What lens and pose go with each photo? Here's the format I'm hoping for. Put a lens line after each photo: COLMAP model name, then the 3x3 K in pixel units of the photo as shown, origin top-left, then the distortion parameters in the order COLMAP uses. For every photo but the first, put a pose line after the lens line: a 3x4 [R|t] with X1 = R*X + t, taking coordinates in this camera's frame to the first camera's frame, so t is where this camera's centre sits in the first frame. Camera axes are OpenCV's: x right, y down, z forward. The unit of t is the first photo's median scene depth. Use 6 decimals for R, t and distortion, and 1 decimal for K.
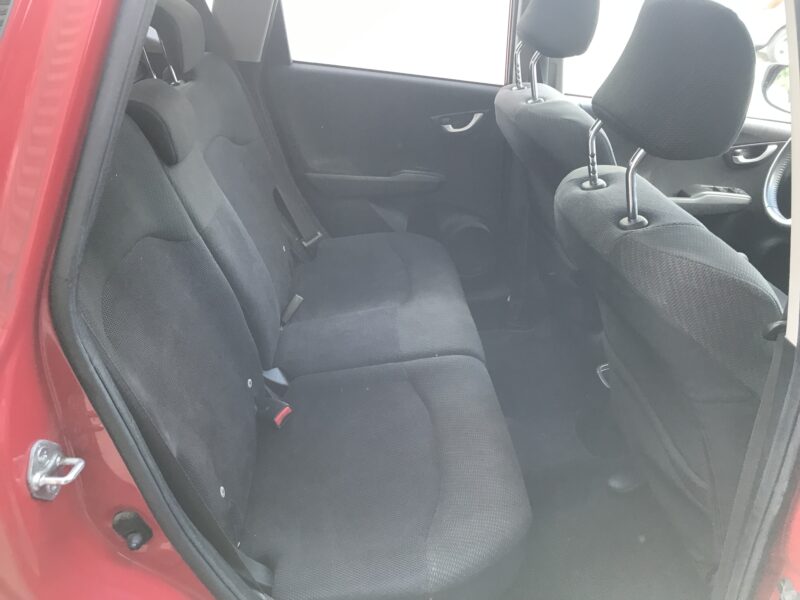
lens RADIAL K [[647.8, 0, 404.6], [0, 647.8, 301.4], [0, 0, 1]] dist [-0.013812, -0.005316]
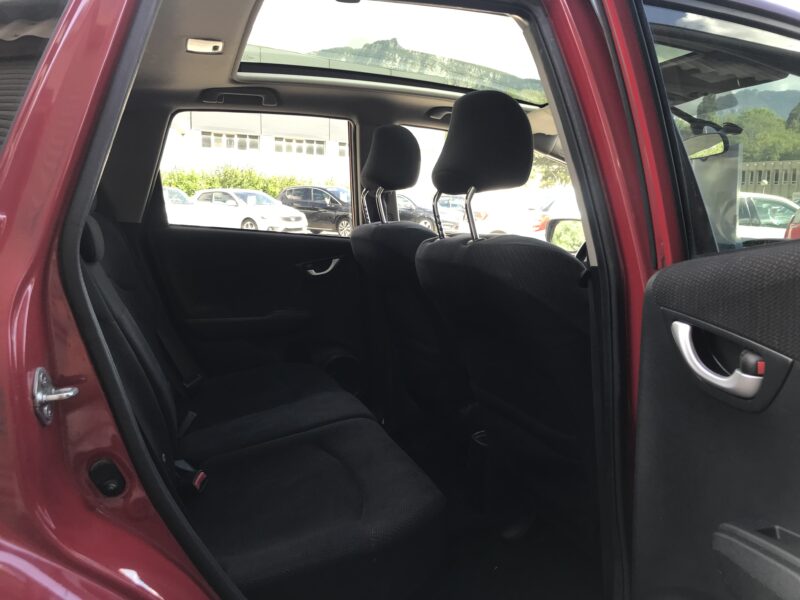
lens RADIAL K [[653.1, 0, 399.6], [0, 653.1, 287.7], [0, 0, 1]] dist [0.031329, -0.030927]
pose [[0.966524, -0.080121, 0.243747, -0.080502], [0.163511, 0.924438, -0.344497, 0.224561], [-0.197728, 0.372820, 0.906592, -0.101832]]
